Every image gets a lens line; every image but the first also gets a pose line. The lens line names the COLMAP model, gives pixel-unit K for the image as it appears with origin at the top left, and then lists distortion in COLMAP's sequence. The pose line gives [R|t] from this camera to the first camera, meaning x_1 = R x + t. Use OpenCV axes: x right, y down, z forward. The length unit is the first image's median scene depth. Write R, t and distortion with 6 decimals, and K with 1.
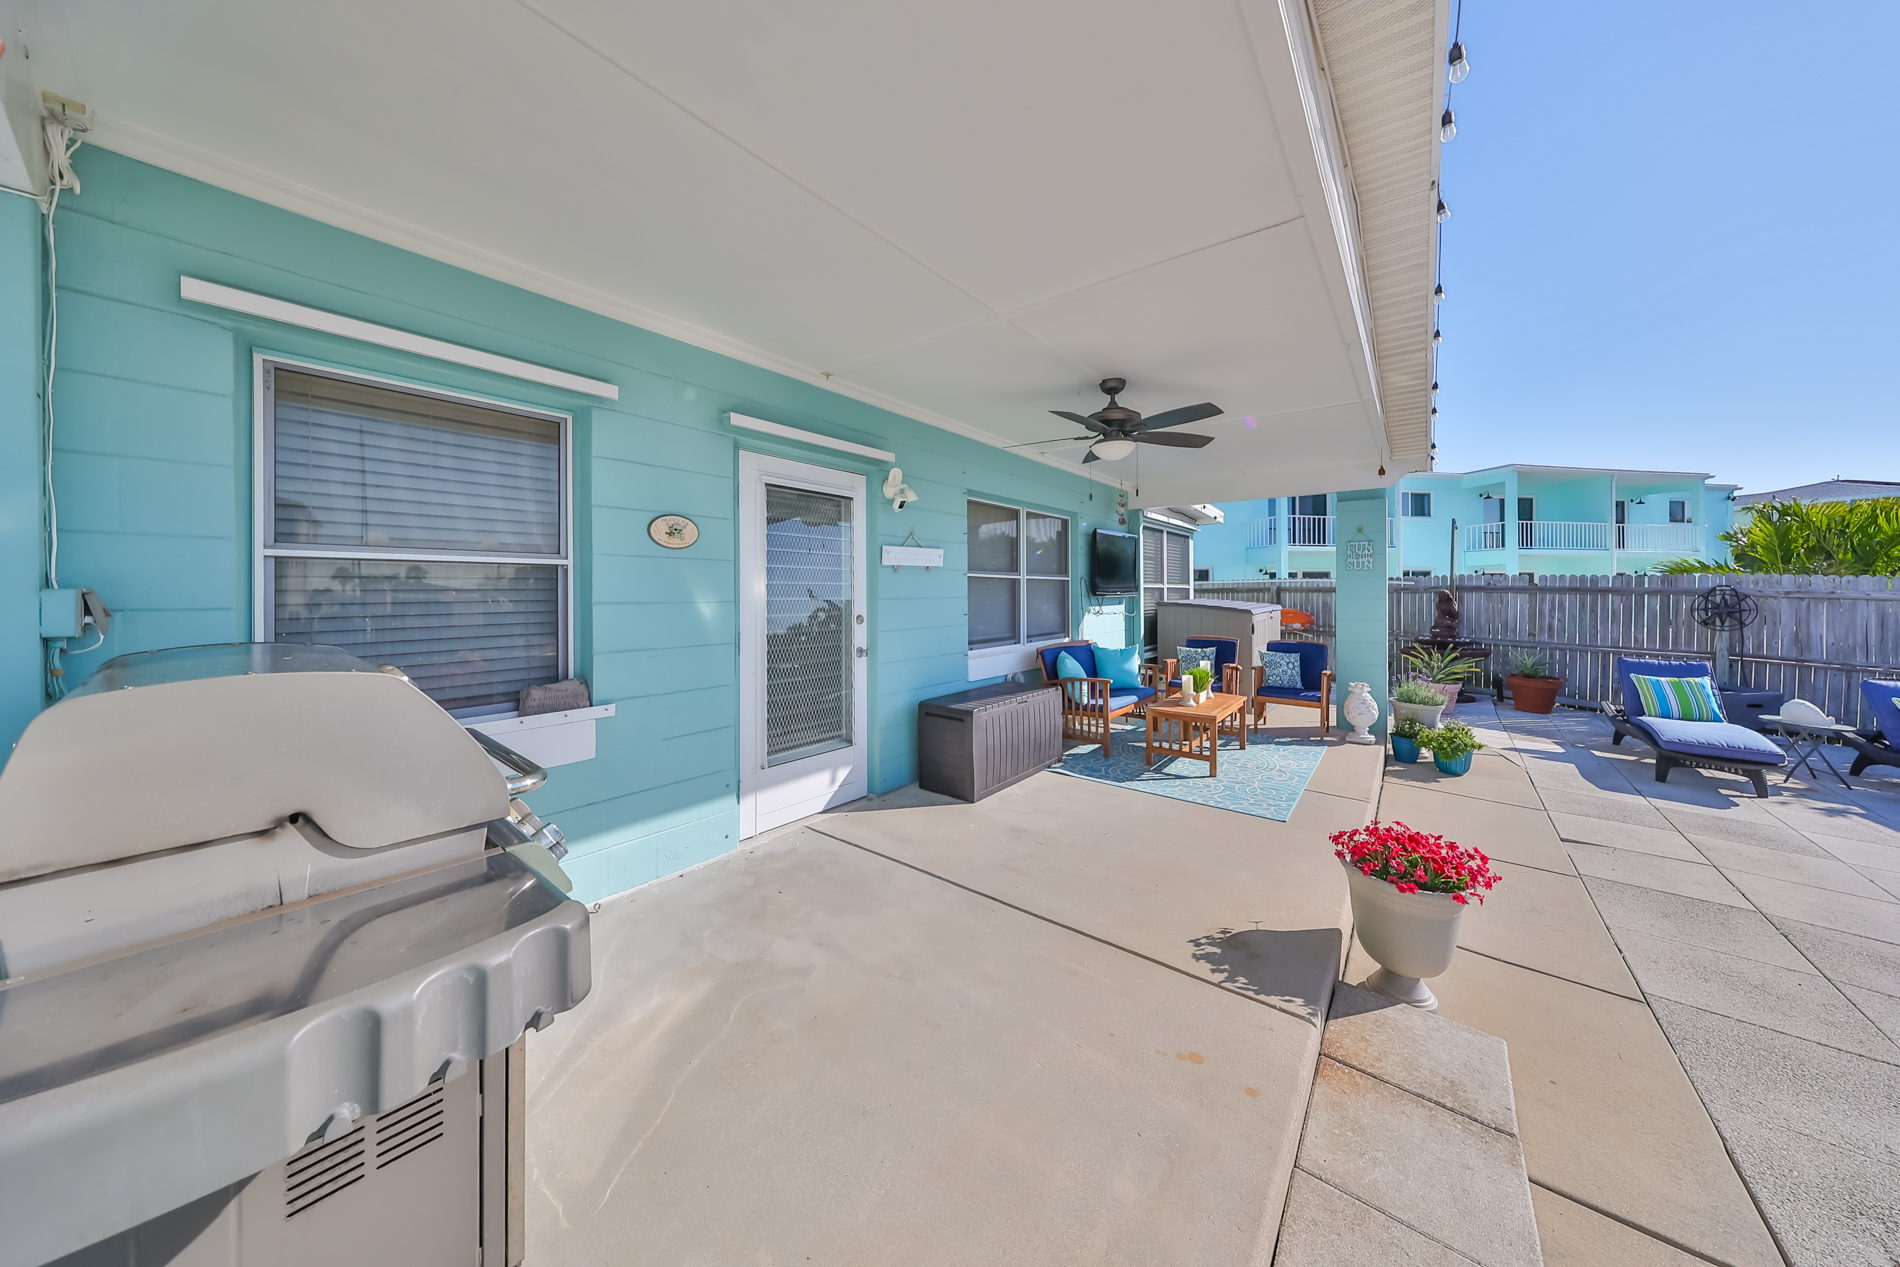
lens RADIAL K [[614.7, 0, 929.4], [0, 614.7, 572.4], [0, 0, 1]] dist [-0.001214, -0.000054]
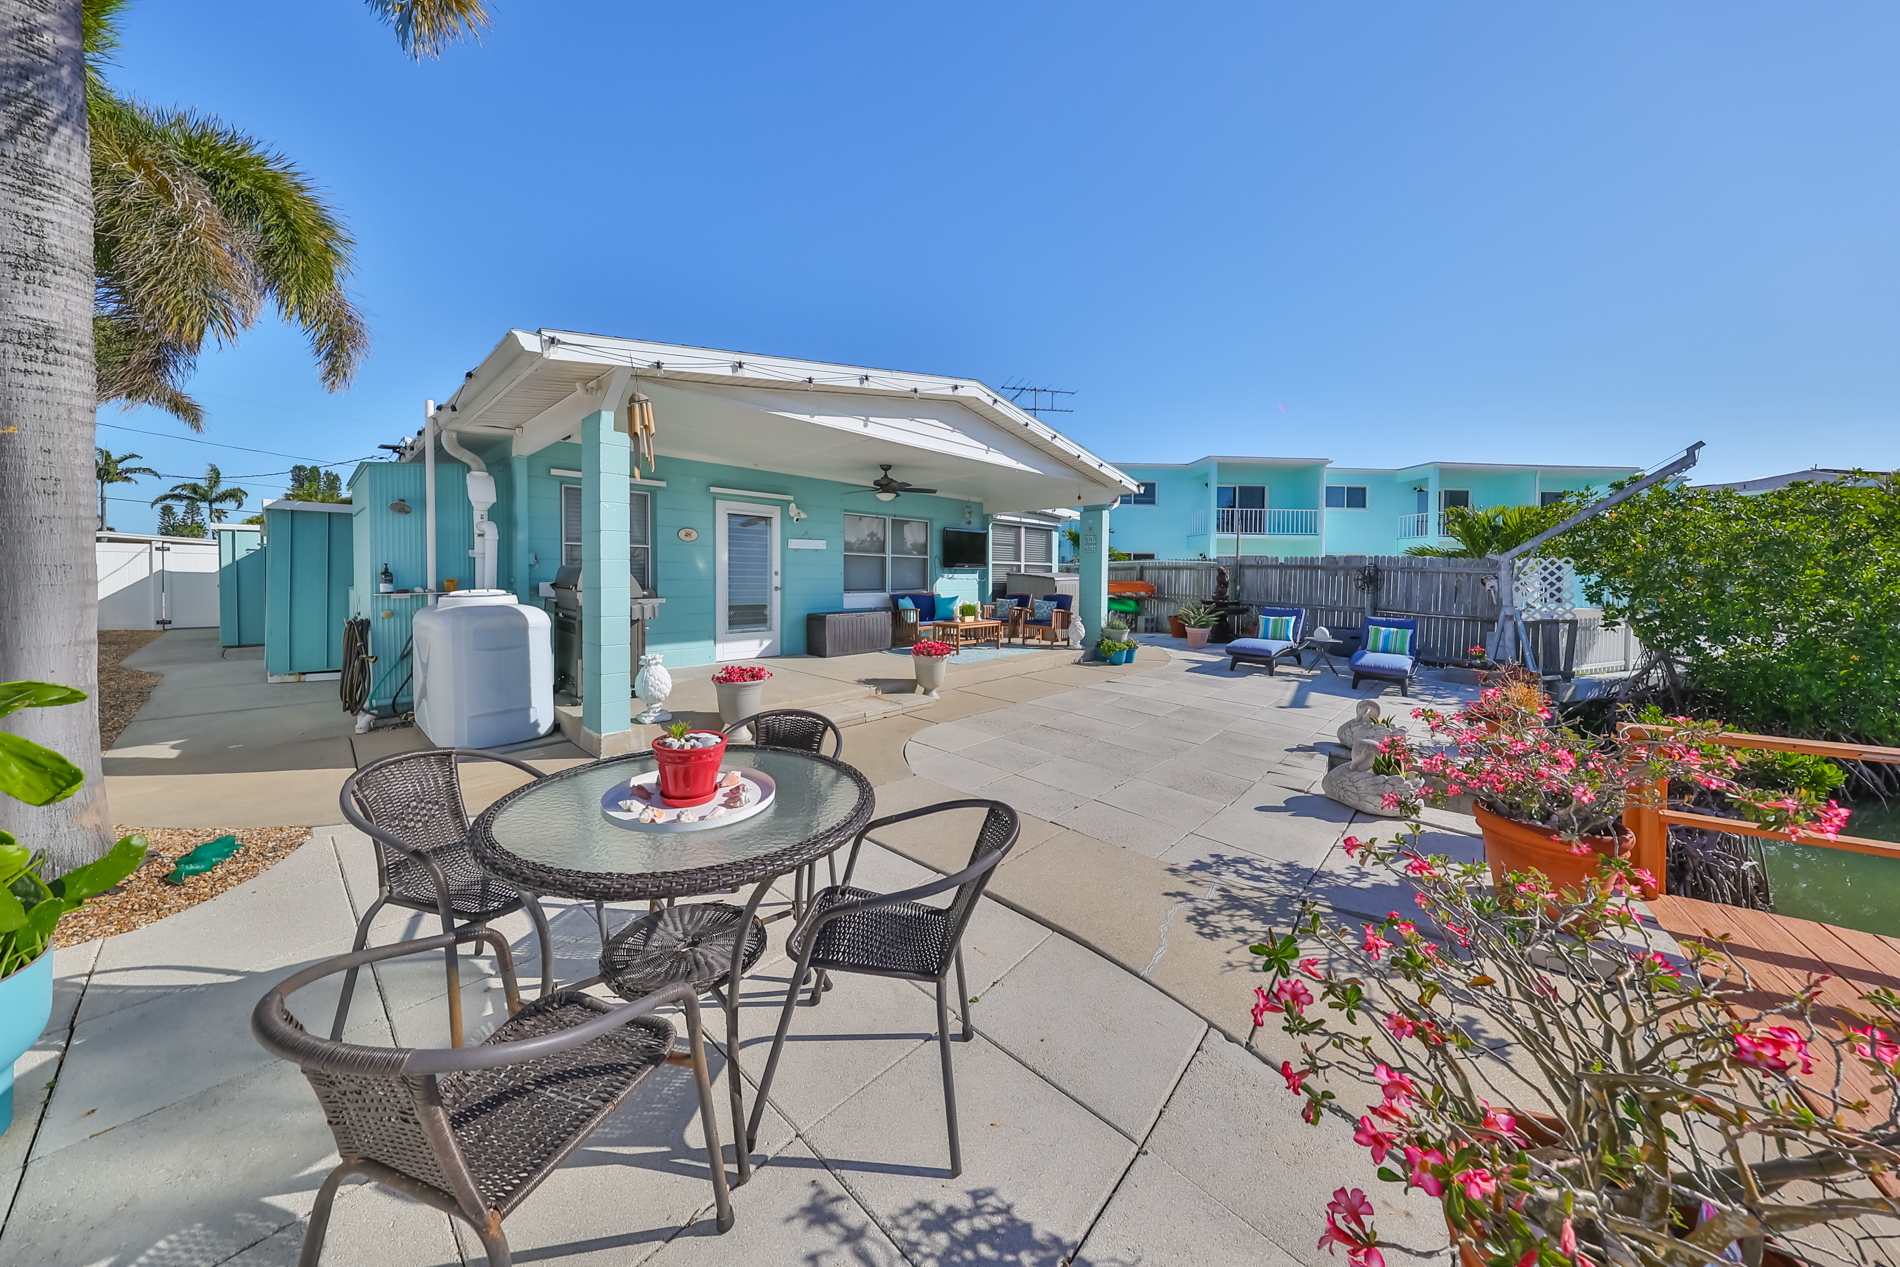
lens RADIAL K [[614.7, 0, 929.4], [0, 614.7, 572.4], [0, 0, 1]] dist [-0.001214, -0.000054]
pose [[0.996995, 0.003277, -0.077403, 0.481759], [-0.001712, 0.999793, 0.020283, 0.022947], [0.077453, -0.020090, 0.996794, -0.905607]]
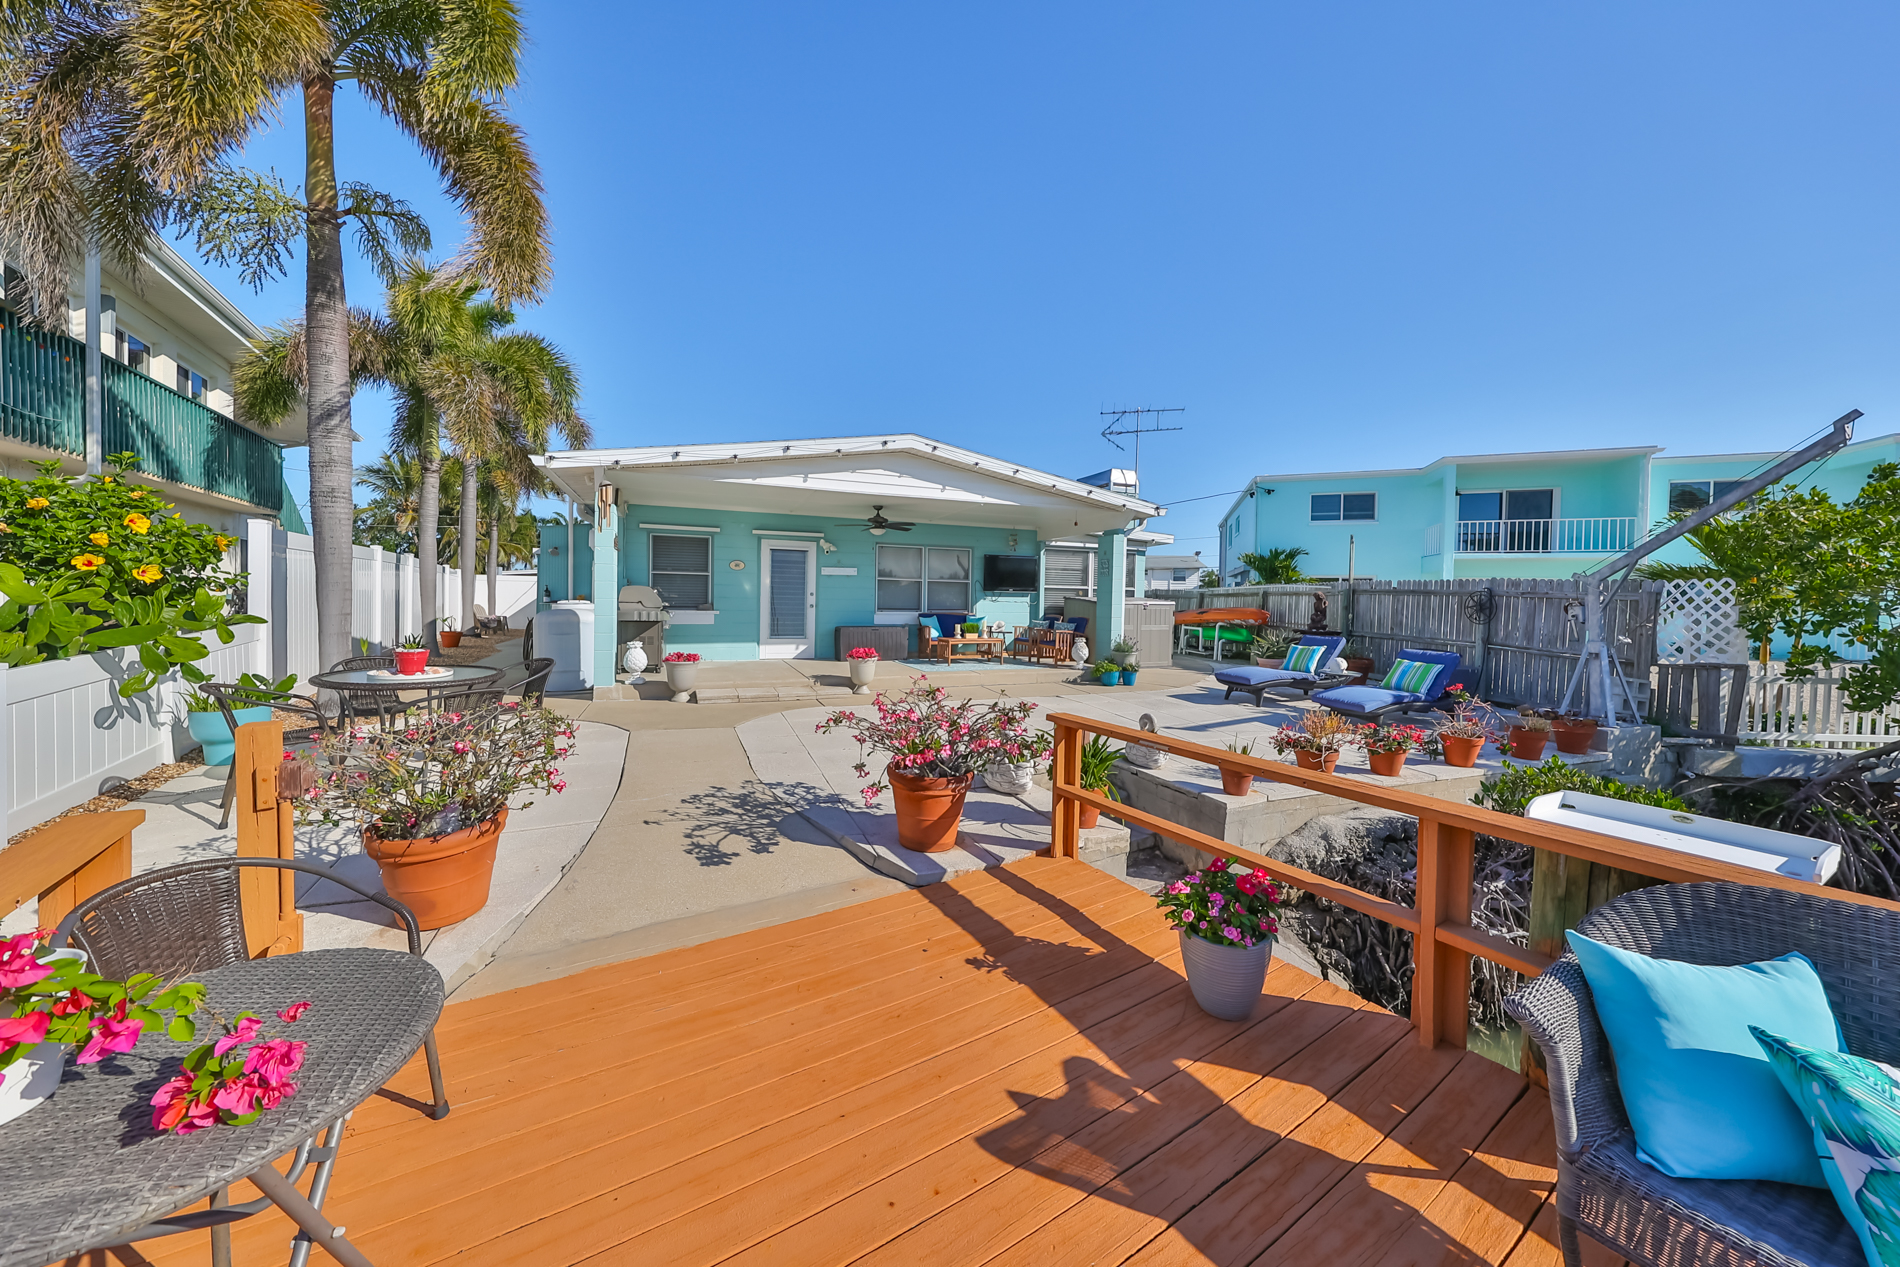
lens RADIAL K [[623.1, 0, 923.7], [0, 623.1, 600.5], [0, 0, 1]] dist [0.000066, -0.000011]
pose [[0.870278, 0.012545, -0.492401, 1.393531], [-0.002024, 0.999758, 0.021893, 0.034259], [0.492556, -0.018056, 0.870093, -0.973377]]
